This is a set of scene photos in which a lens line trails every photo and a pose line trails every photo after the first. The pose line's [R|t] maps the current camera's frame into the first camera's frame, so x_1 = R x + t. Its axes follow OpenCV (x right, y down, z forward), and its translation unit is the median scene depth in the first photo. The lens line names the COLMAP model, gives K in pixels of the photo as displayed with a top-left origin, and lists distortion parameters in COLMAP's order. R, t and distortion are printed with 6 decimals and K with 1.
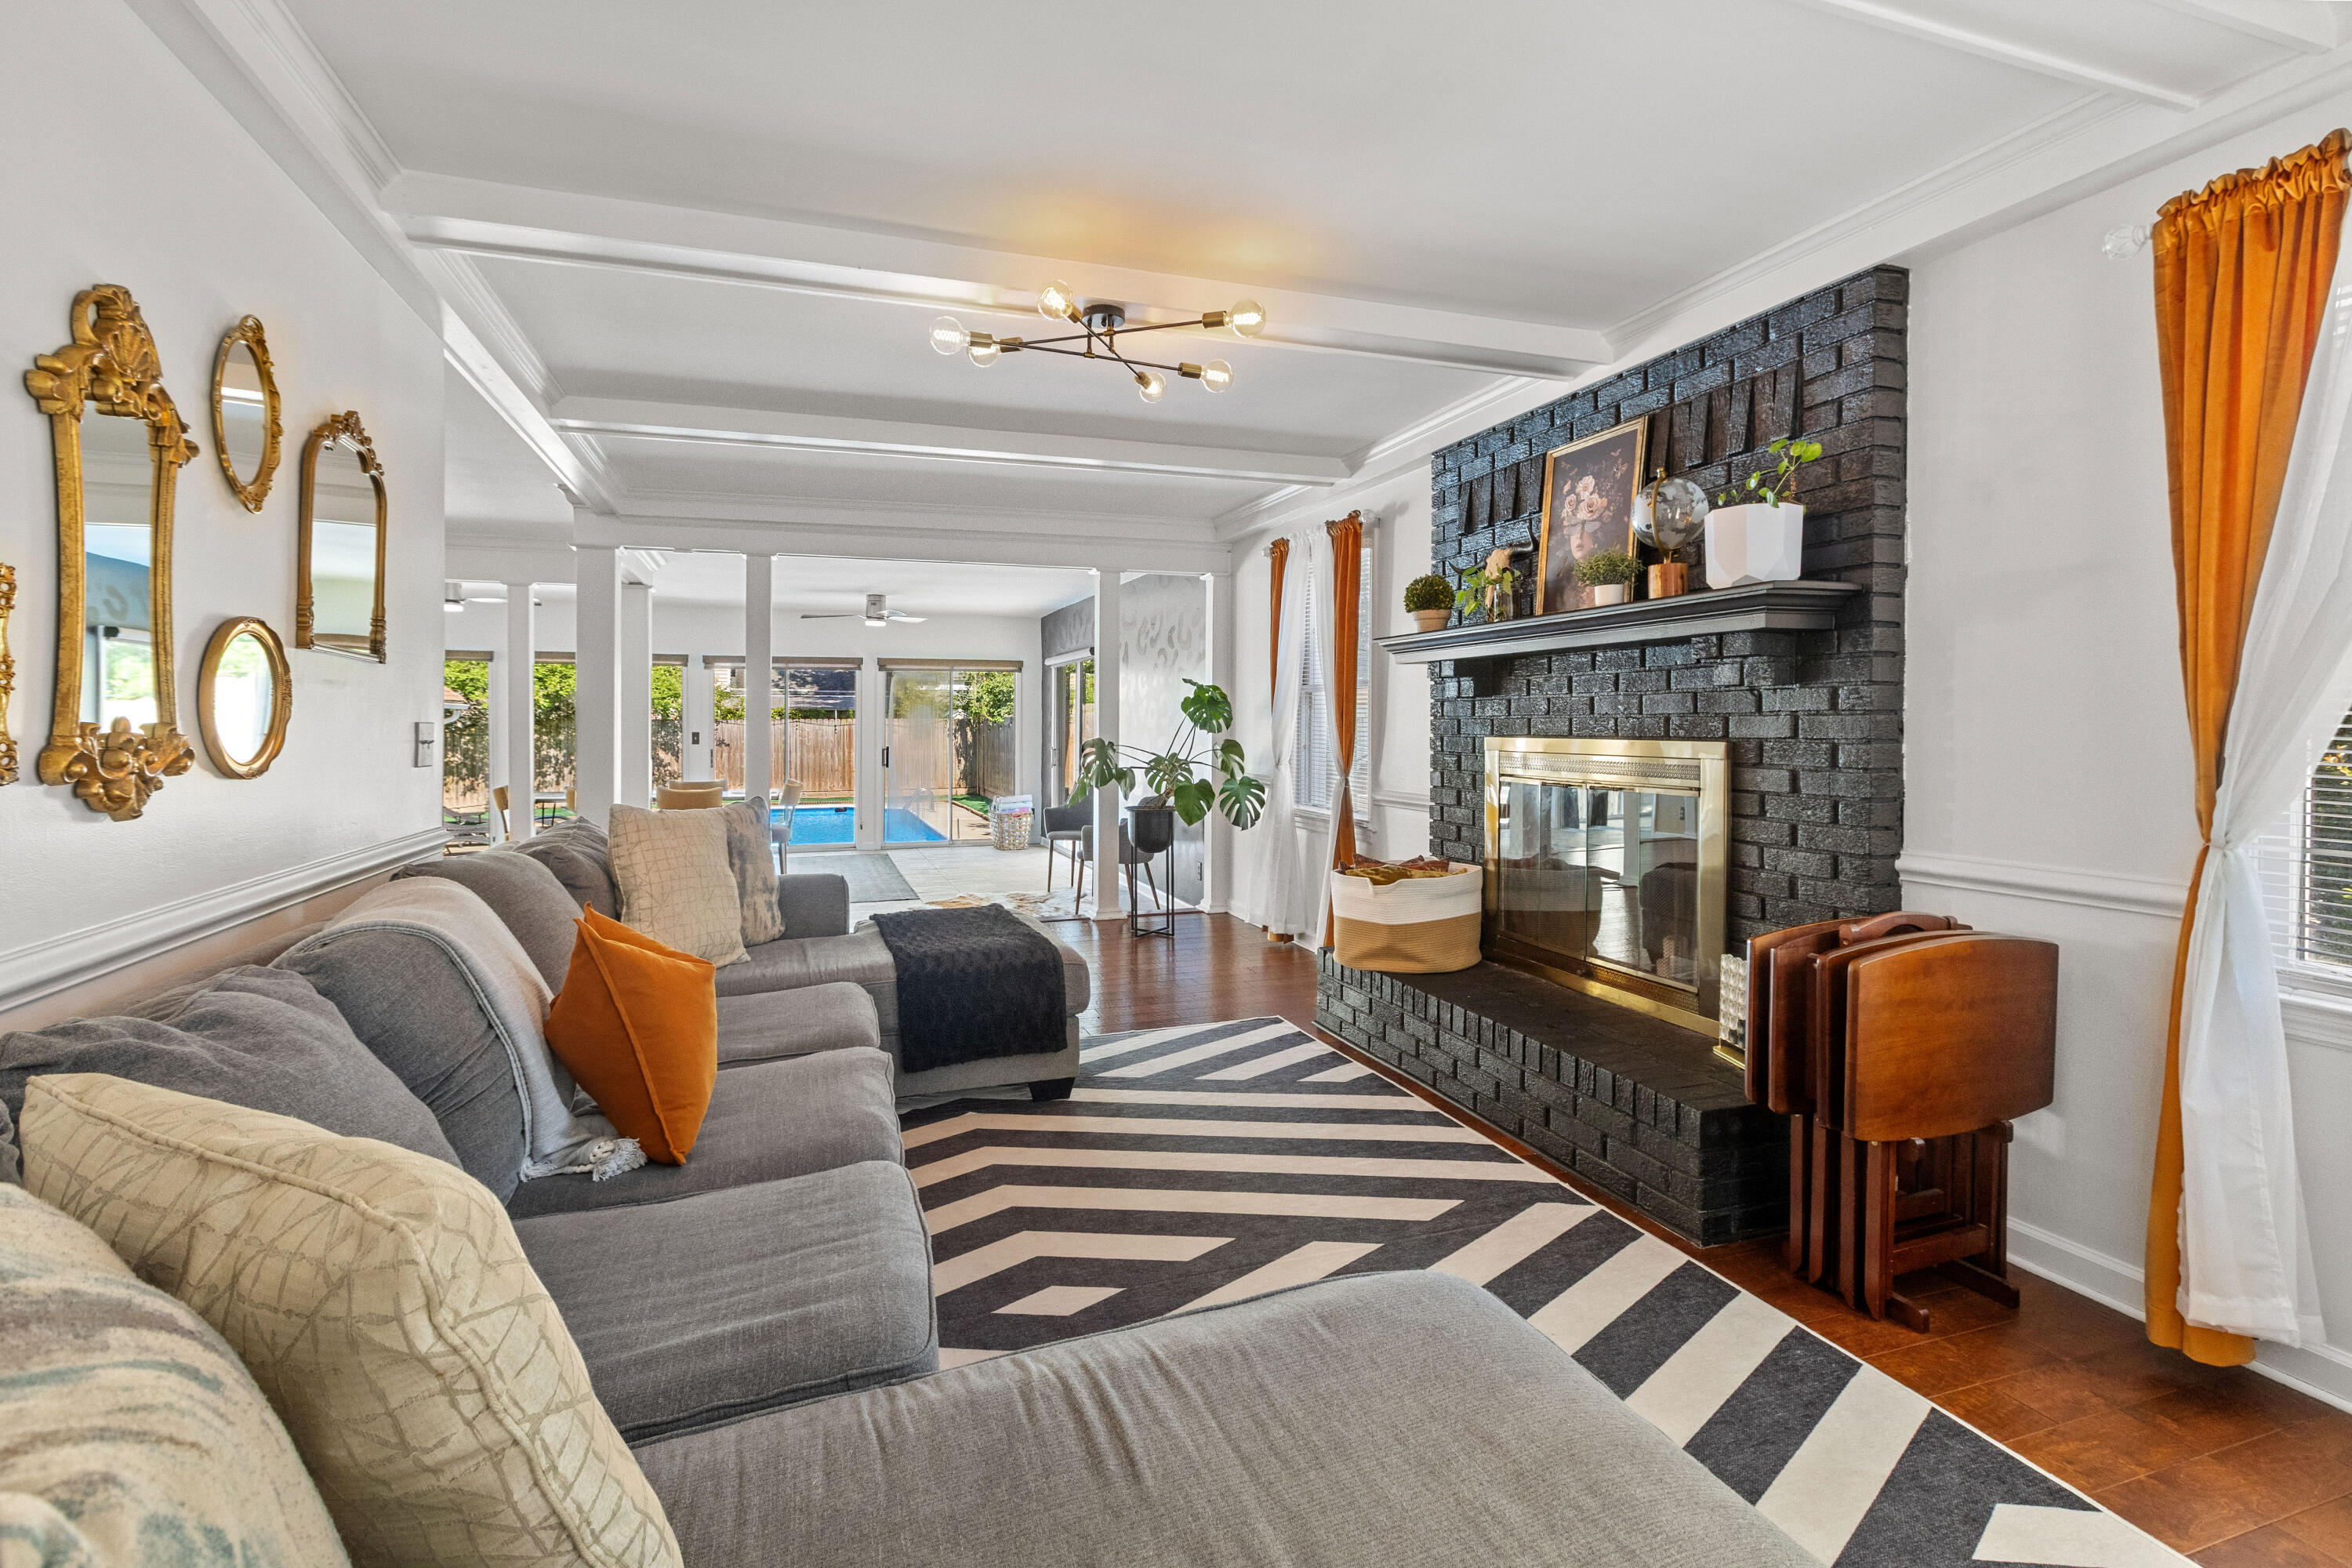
lens RADIAL K [[1062.5, 0, 1176.0], [0, 1062.5, 784.0], [0, 0, 1]] dist [-0.000282, 0.000024]
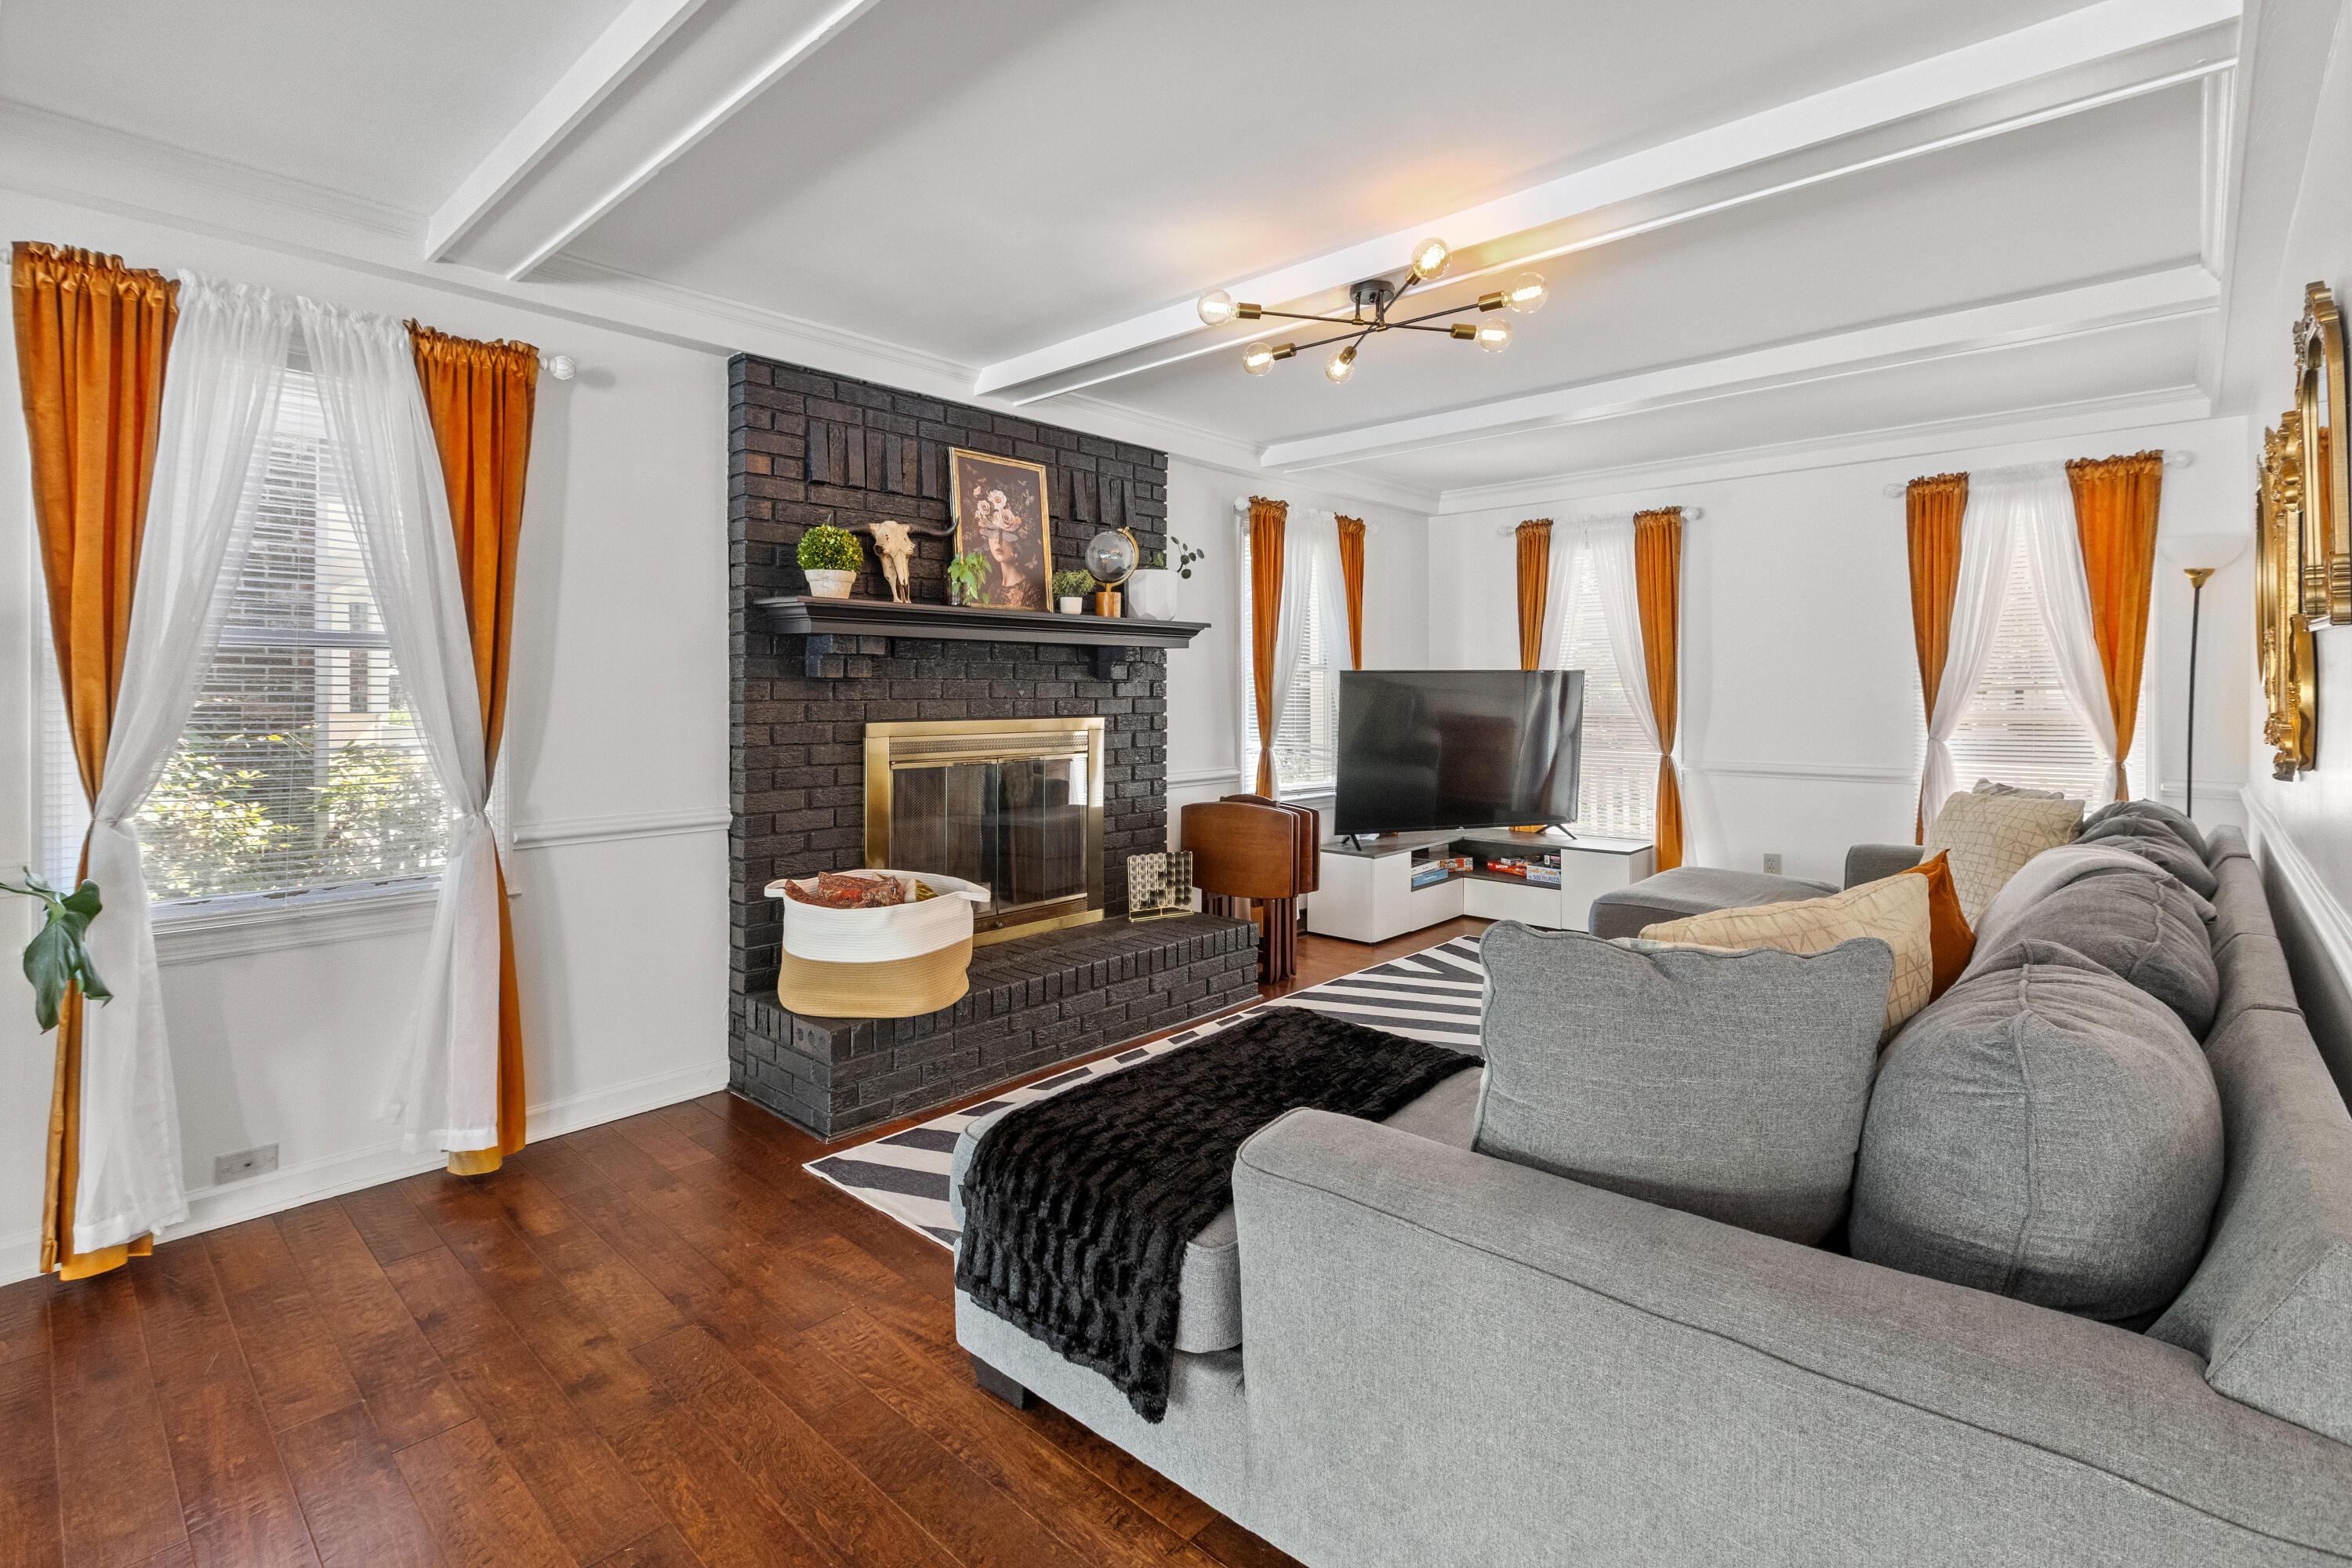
lens RADIAL K [[1090.5, 0, 1174.5], [0, 1090.5, 705.8], [0, 0, 1]] dist [-0.001728, 0.000145]
pose [[-0.457276, -0.009220, 0.889277, -0.851966], [0.051808, 0.997972, 0.036987, -0.104477], [-0.887814, 0.062985, -0.455871, 1.574288]]
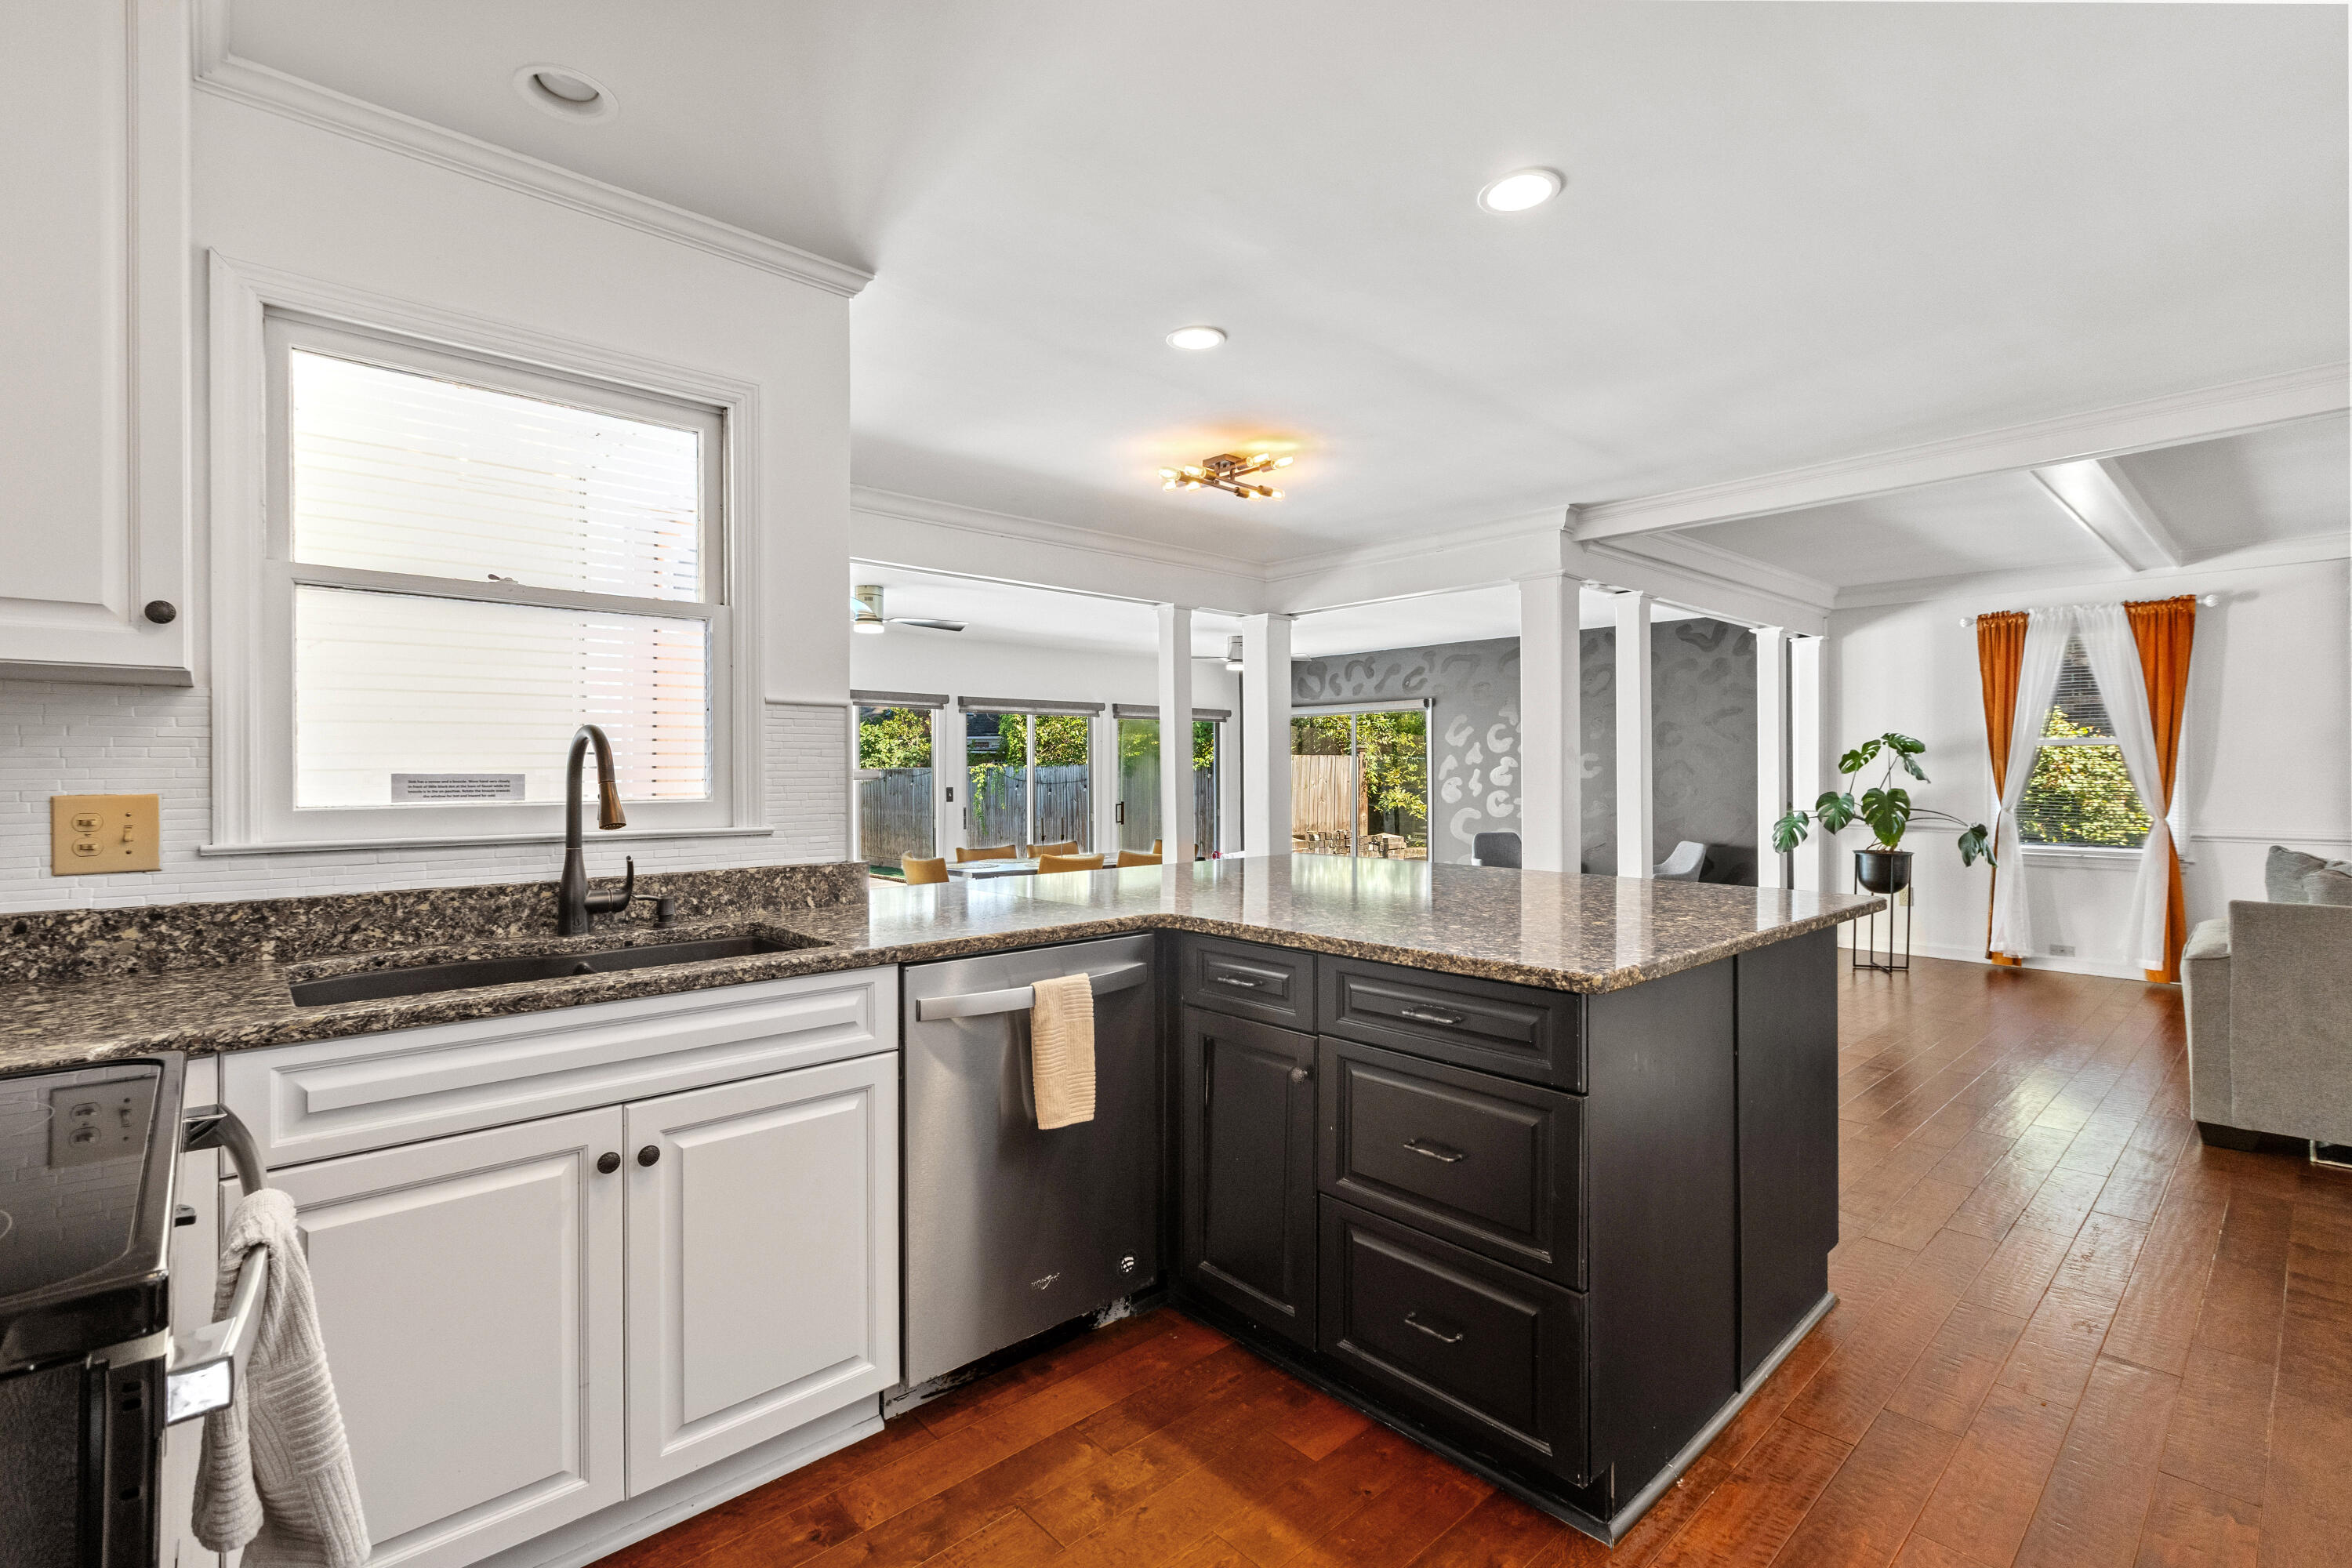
lens RADIAL K [[1059.6, 0, 1176.0], [0, 1059.6, 784.0], [0, 0, 1]] dist [0.002585, -0.000094]
pose [[0.925273, -0.011616, 0.379124, -2.209039], [0.031583, 0.998419, -0.046490, -0.035301], [-0.377985, 0.054990, 0.924177, 0.530647]]
